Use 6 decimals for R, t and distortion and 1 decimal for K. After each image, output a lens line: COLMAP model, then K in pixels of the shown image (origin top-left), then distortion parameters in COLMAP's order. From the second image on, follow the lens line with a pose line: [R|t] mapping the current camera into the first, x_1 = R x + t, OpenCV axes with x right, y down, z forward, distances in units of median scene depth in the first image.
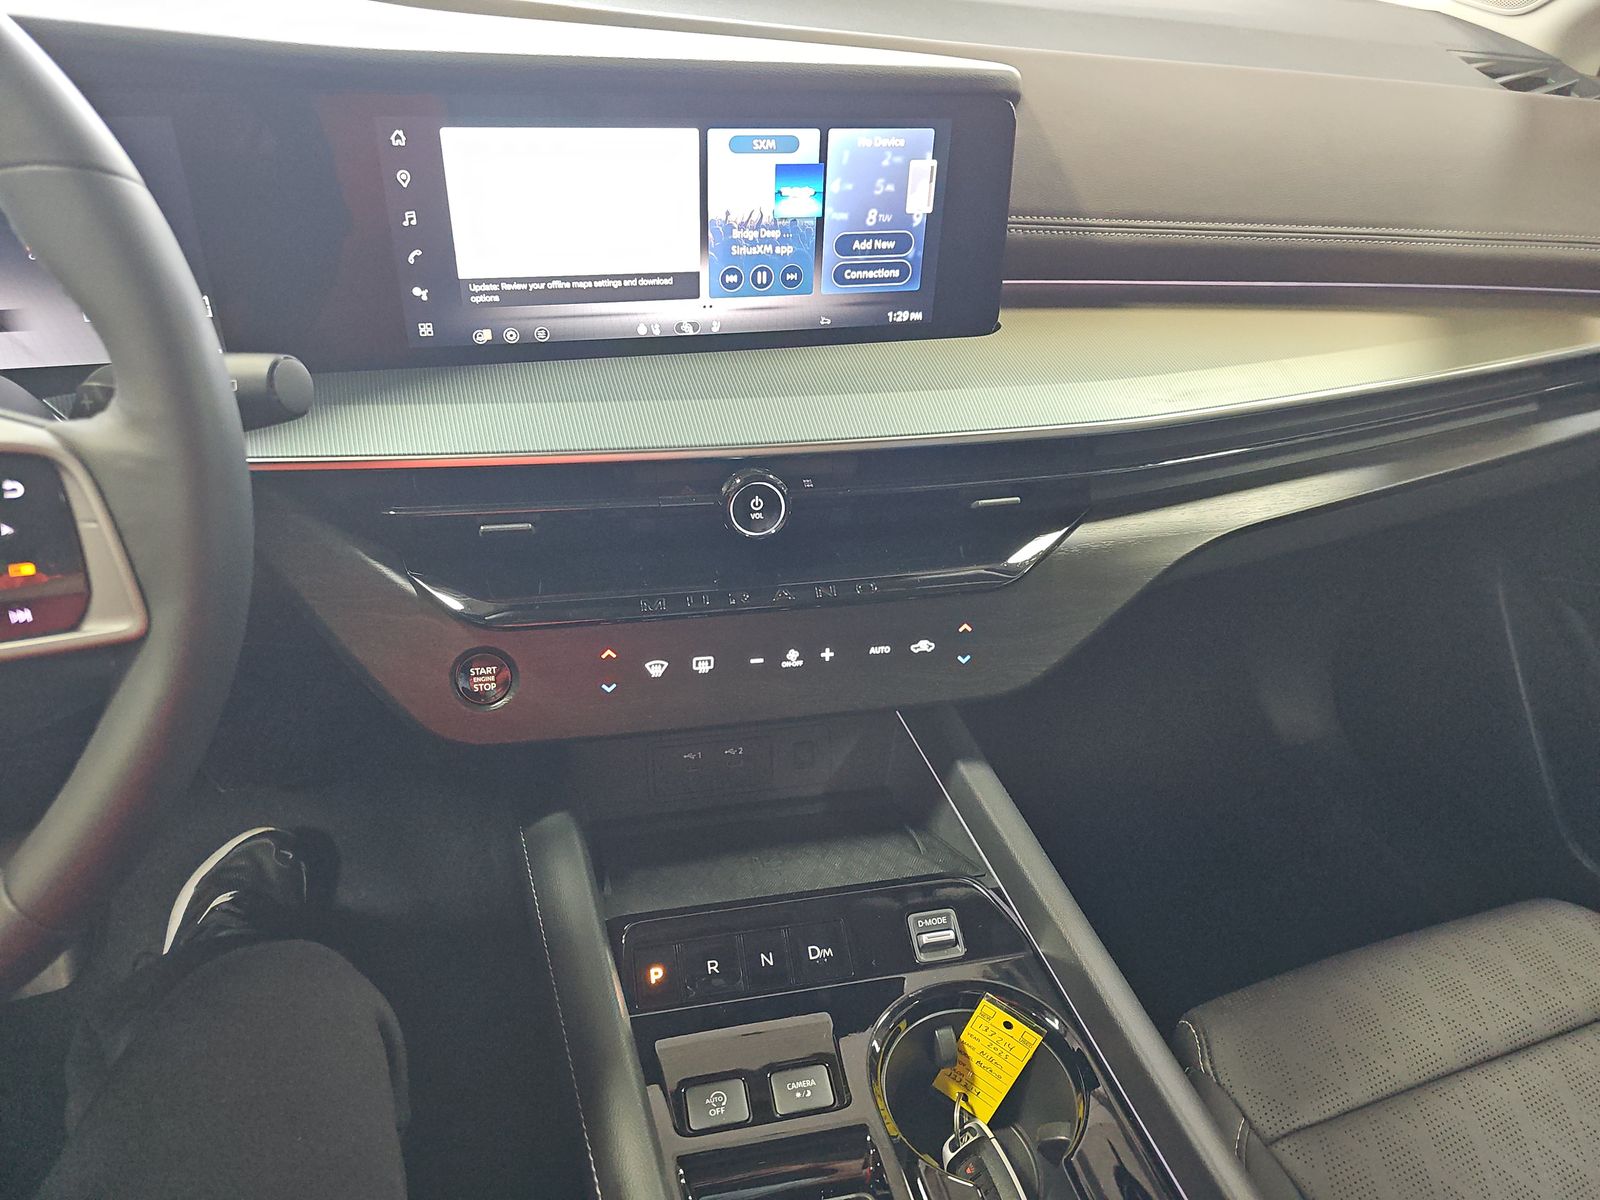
lens RADIAL K [[1064.9, 0, 800.0], [0, 1064.9, 600.0], [0, 0, 1]] dist [0.064049, -0.001453]
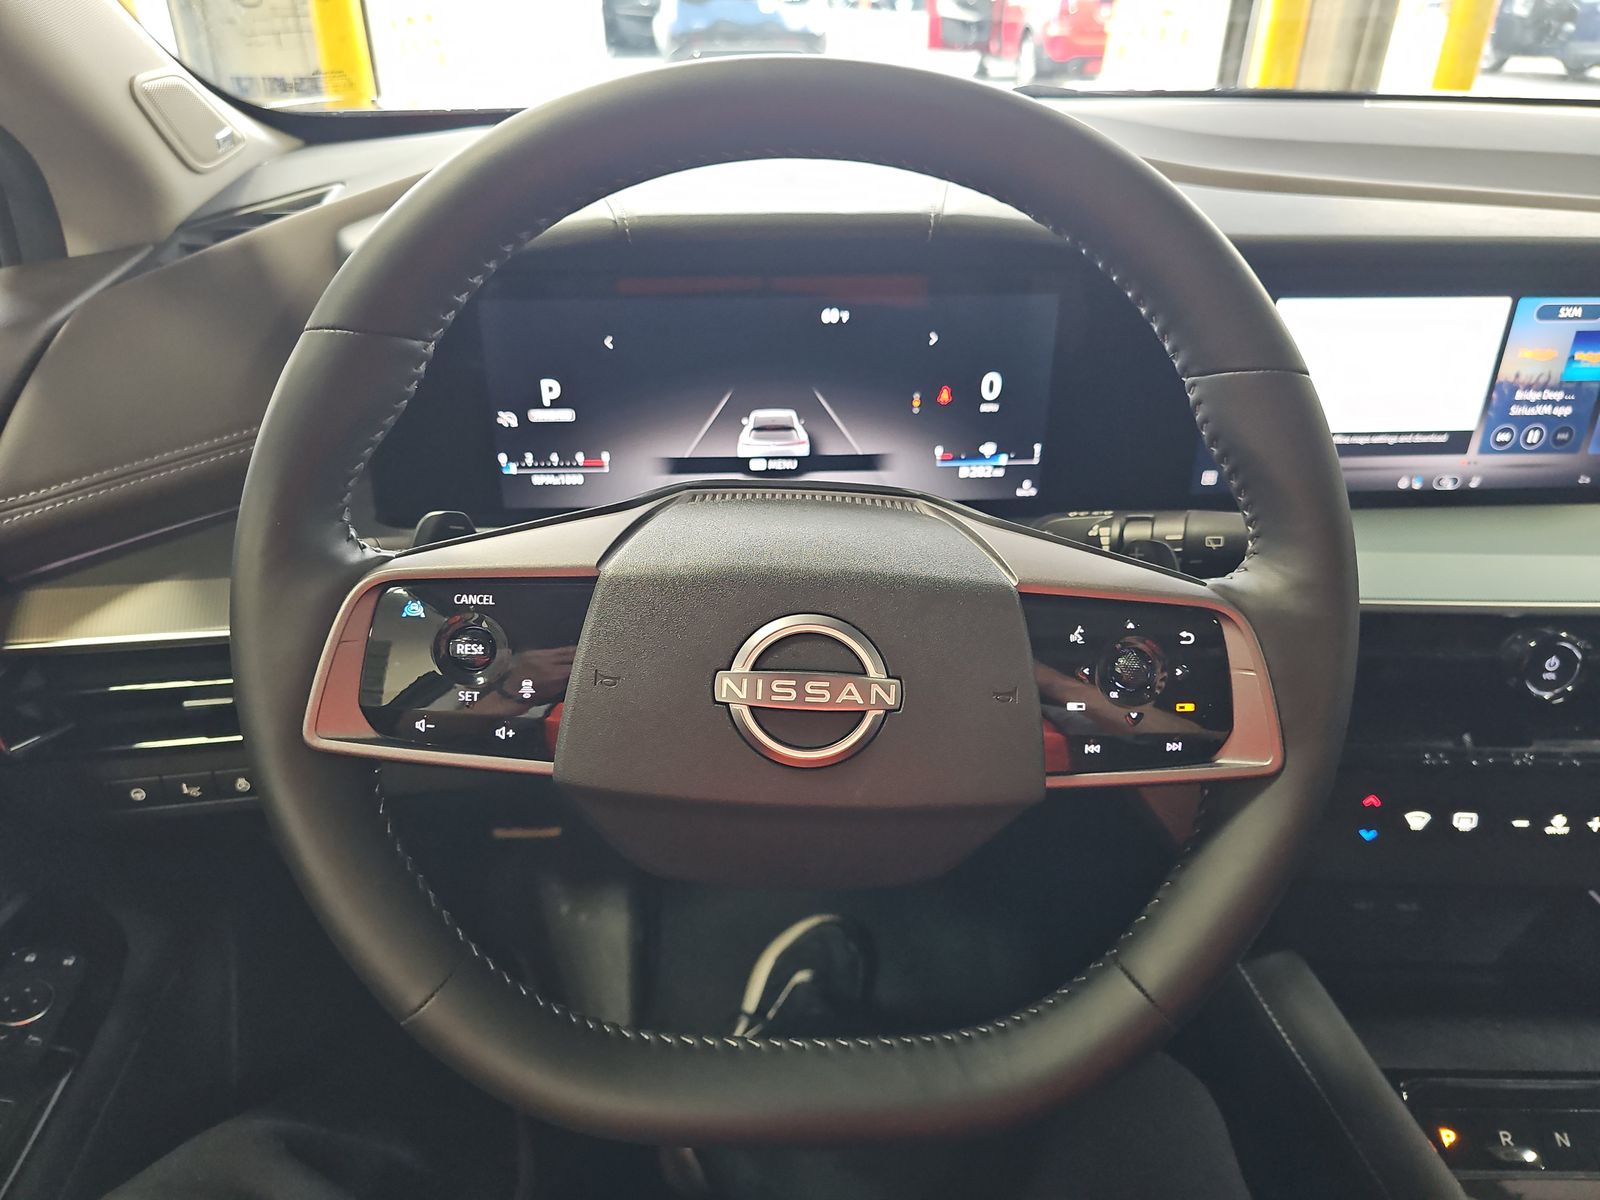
lens RADIAL K [[1087.4, 0, 799.2], [0, 1087.4, 624.8], [0, 0, 1]] dist [-0.000715, -0.002294]
pose [[0.976705, 0.070075, -0.202821, -0.500609], [-0.084601, 0.994367, -0.063849, -0.003591], [0.197204, 0.079520, 0.977132, -0.115566]]
